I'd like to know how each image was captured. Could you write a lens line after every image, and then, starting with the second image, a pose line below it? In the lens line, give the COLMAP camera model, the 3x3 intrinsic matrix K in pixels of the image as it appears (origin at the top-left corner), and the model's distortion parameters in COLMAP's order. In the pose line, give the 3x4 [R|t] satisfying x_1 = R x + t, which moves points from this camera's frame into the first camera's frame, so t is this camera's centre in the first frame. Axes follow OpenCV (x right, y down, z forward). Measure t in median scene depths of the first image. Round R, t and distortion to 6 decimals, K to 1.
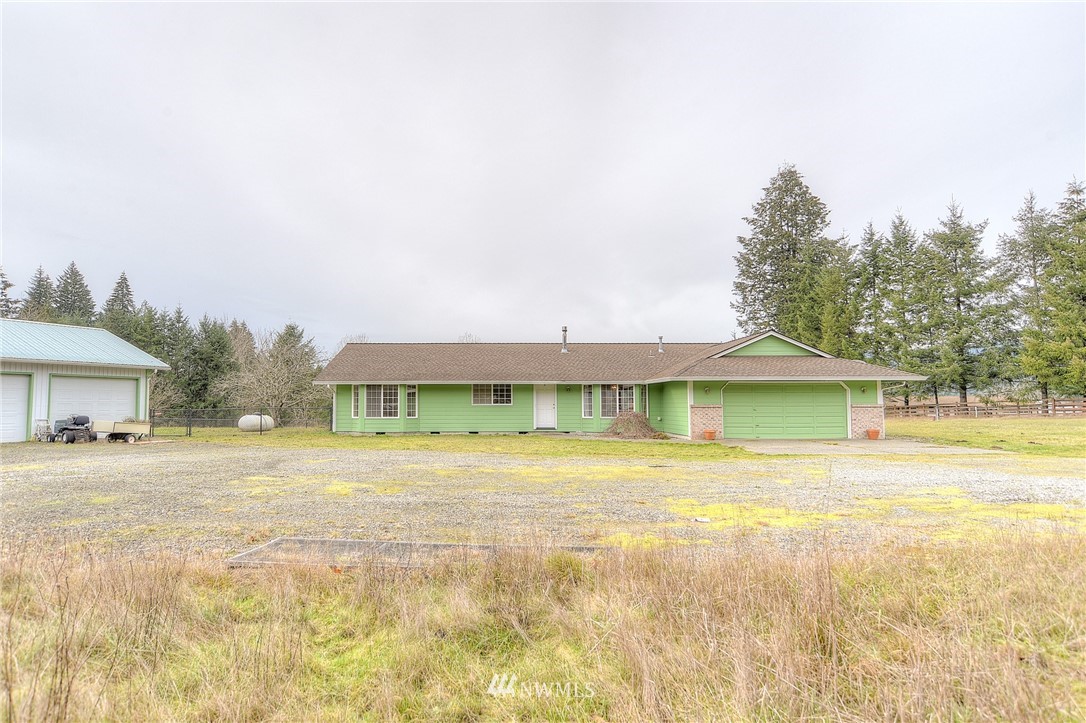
lens RADIAL K [[570.8, 0, 515.0], [0, 570.8, 361.4], [0, 0, 1]] dist [0.001381, 0.001871]
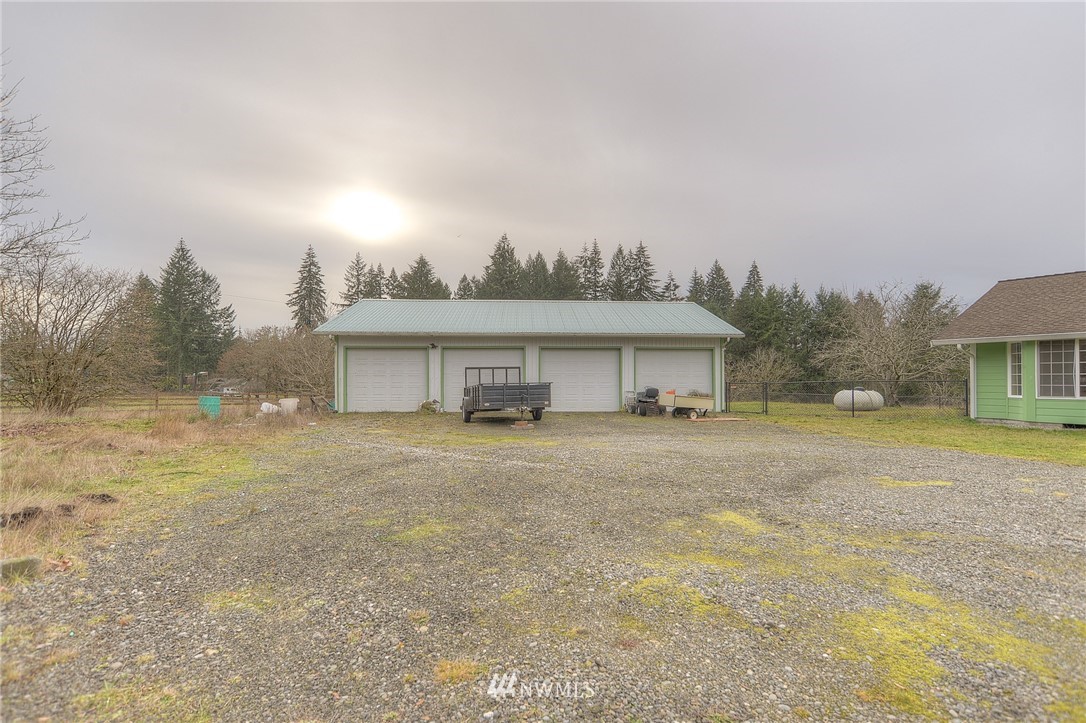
lens RADIAL K [[555.7, 0, 543.9], [0, 555.7, 380.0], [0, 0, 1]] dist [-0.001304, 0.021058]
pose [[0.554001, -0.001014, -0.832515, -0.036717], [0.064541, 0.997042, 0.041735, 0.014141], [0.830010, -0.076853, 0.552428, 0.154192]]
